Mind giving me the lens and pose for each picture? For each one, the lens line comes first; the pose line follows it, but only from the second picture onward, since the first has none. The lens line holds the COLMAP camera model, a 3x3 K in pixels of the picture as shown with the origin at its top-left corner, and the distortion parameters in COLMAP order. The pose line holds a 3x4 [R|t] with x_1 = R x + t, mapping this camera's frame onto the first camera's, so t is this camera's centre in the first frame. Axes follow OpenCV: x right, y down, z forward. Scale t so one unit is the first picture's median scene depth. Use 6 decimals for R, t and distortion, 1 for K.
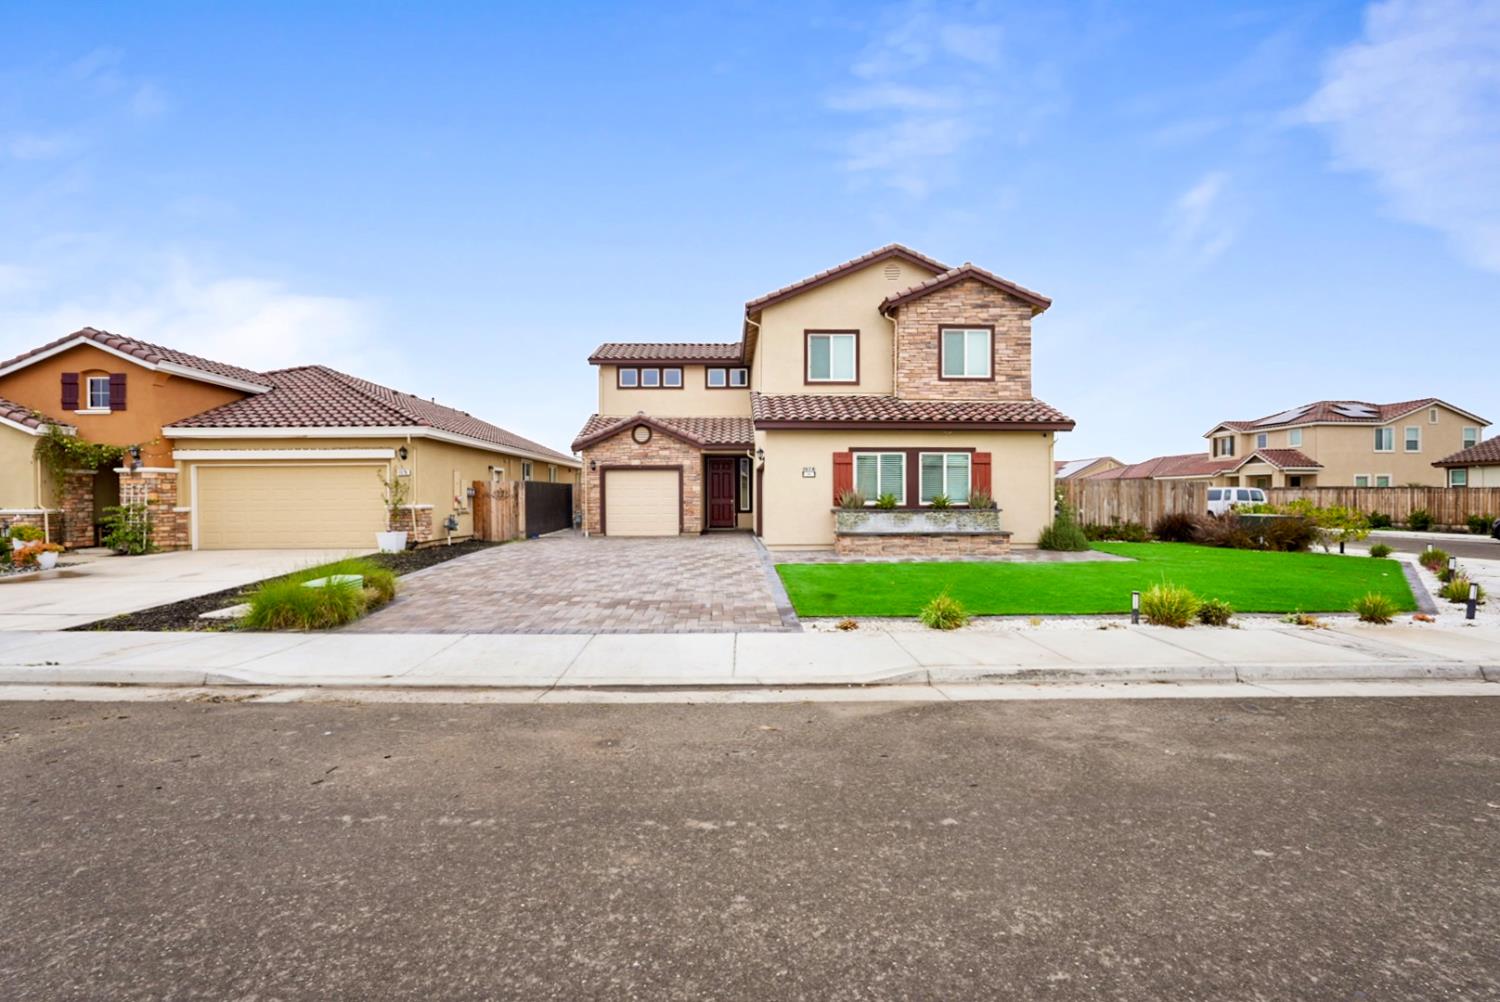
lens RADIAL K [[667.9, 0, 740.5], [0, 667.9, 503.0], [0, 0, 1]] dist [-0.008236, 0.003615]
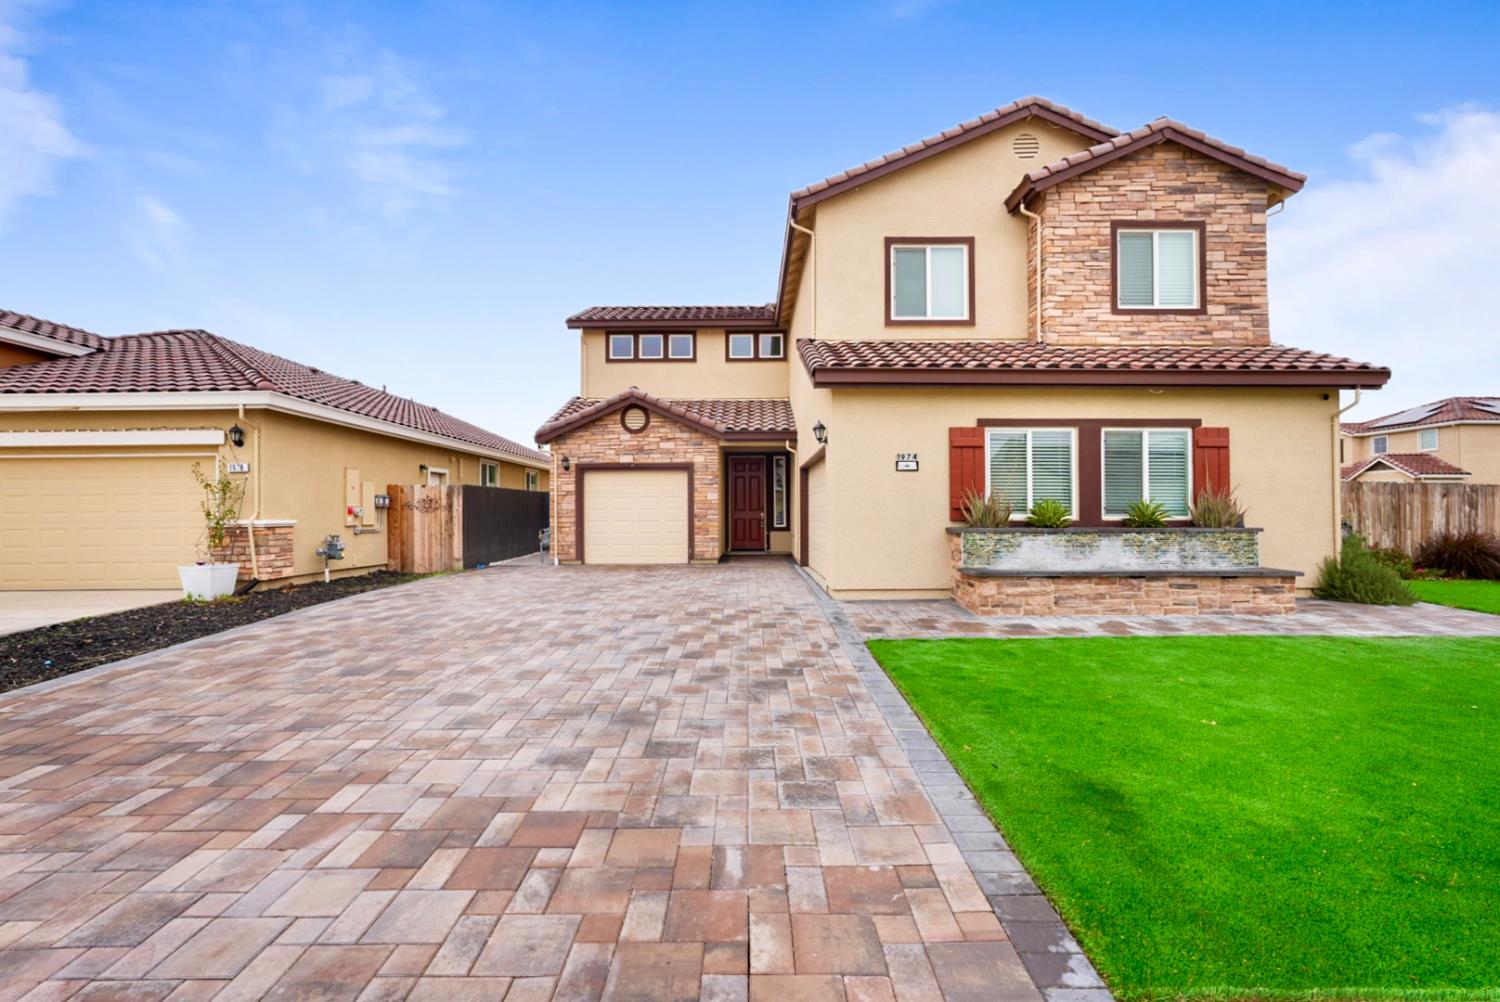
lens RADIAL K [[667.9, 0, 737.2], [0, 667.9, 503.4], [0, 0, 1]] dist [-0.008236, 0.003615]
pose [[0.999354, -0.000604, -0.035927, -0.019386], [-0.000187, 0.999758, -0.021998, 0.001066], [0.035931, 0.021991, 0.999112, 0.379973]]
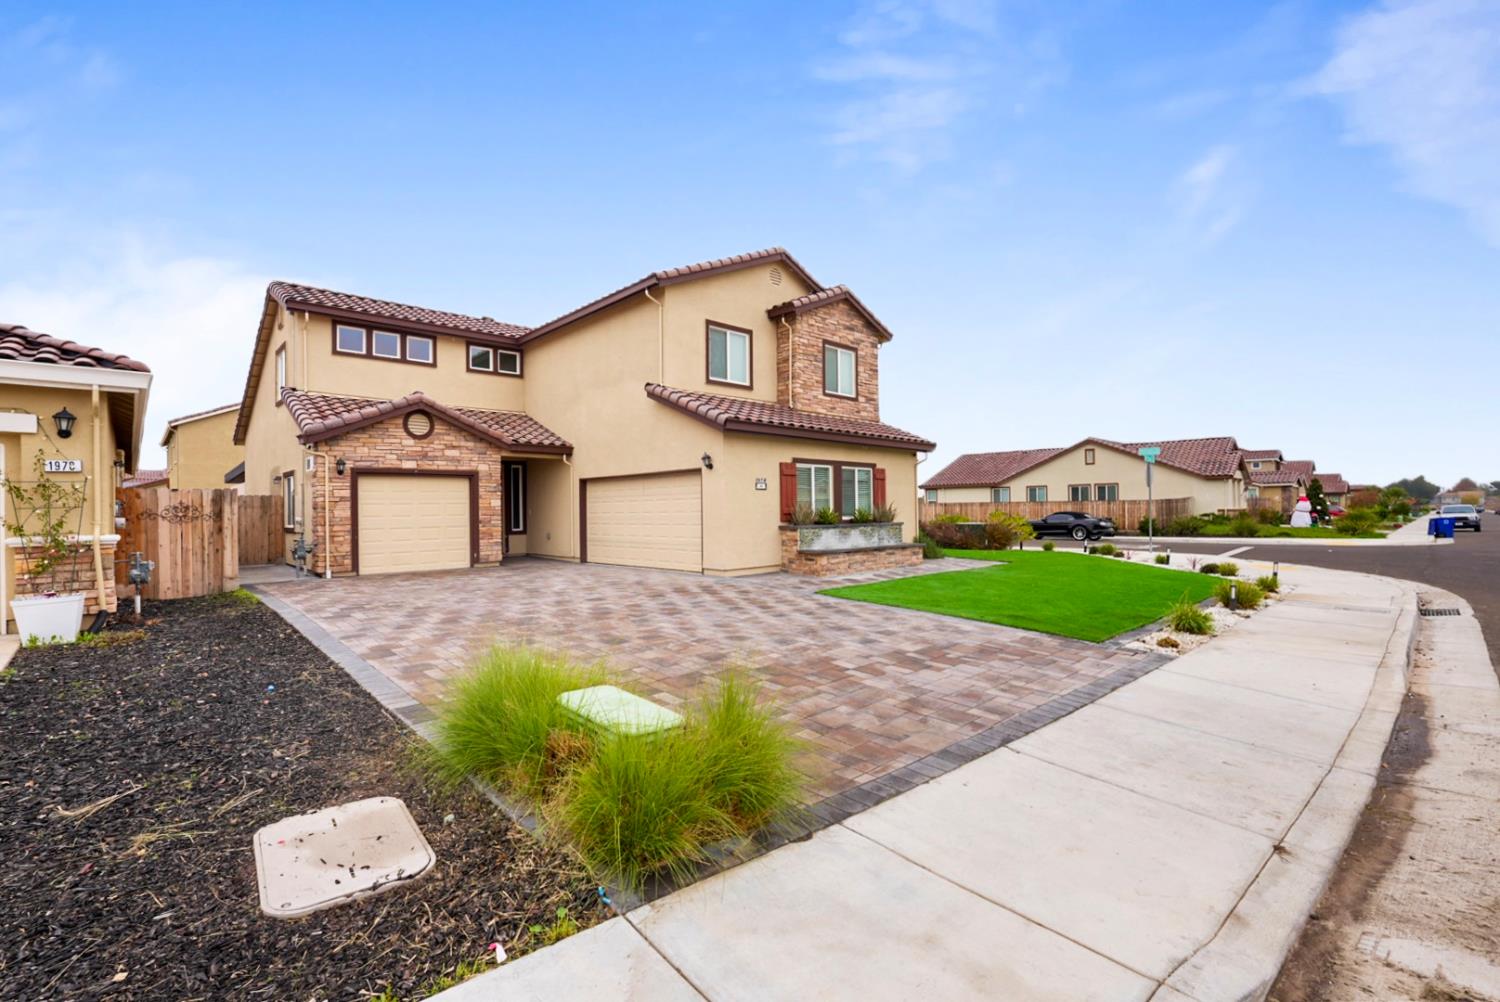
lens RADIAL K [[667.9, 0, 754.3], [0, 667.9, 504.2], [0, 0, 1]] dist [-0.008236, 0.003615]
pose [[0.747973, 0.001480, 0.663728, -0.429950], [0.014940, 0.999707, -0.019066, -0.002782], [-0.663561, 0.024177, 0.747731, 0.316753]]
